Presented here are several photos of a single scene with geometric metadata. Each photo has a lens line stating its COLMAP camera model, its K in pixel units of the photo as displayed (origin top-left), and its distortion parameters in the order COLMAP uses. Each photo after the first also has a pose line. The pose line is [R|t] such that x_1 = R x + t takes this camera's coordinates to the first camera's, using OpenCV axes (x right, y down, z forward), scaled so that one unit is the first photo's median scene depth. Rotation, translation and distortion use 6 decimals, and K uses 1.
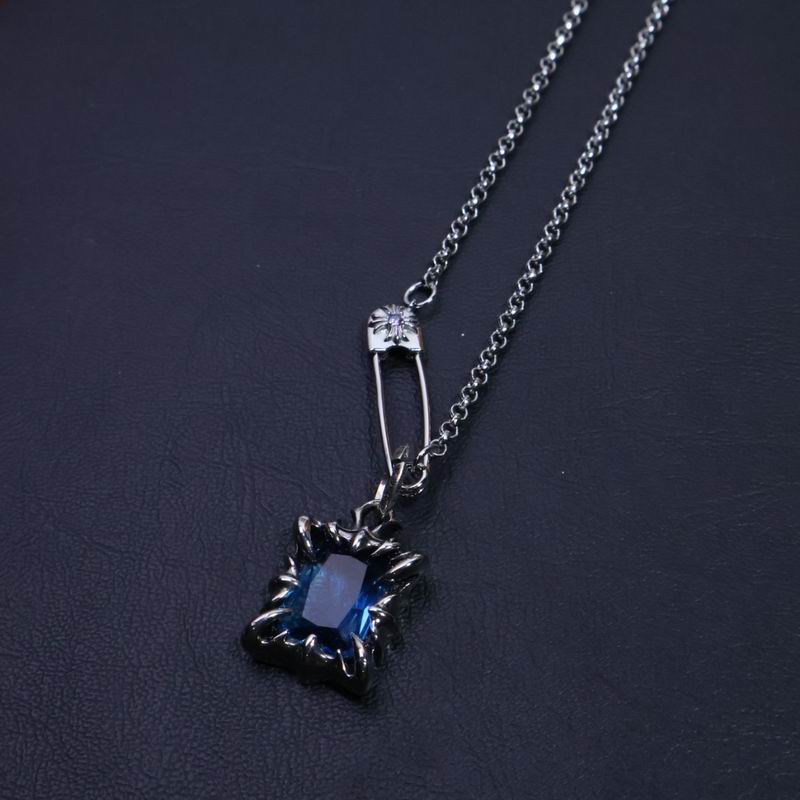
lens RADIAL K [[1915.2, 0, 400.0], [0, 1915.2, 400.0], [0, 0, 1]] dist [0.071075, -0.598168]
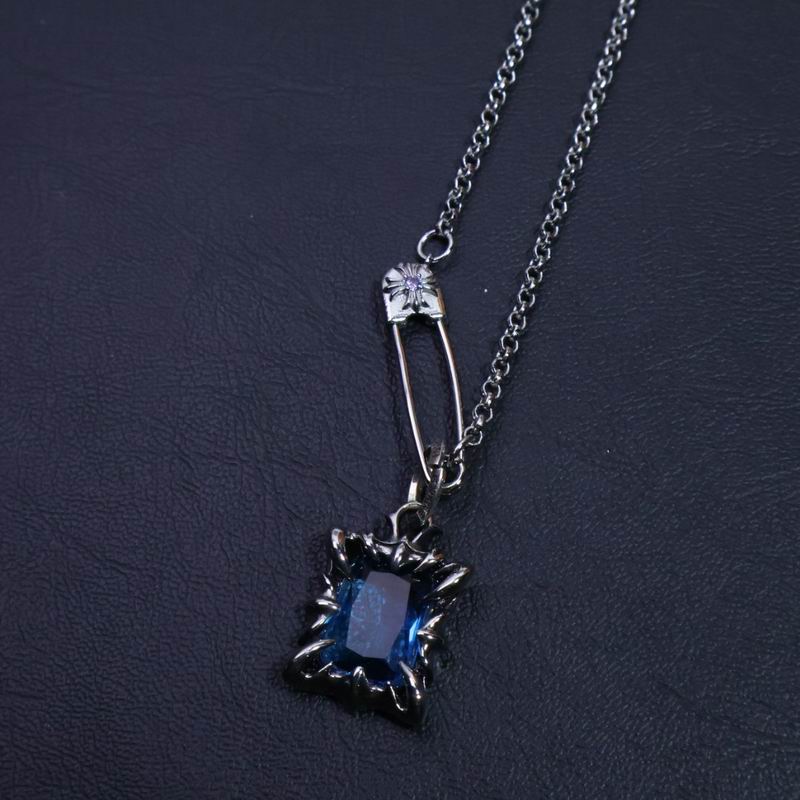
lens RADIAL K [[1915.2, 0, 400.0], [0, 1915.2, 400.0], [0, 0, 1]] dist [0.071075, -0.598168]
pose [[0.996747, -0.066558, 0.045449, -0.056178], [0.055844, 0.976958, 0.205997, -0.184077], [-0.058113, -0.202788, 0.977497, 0.104120]]
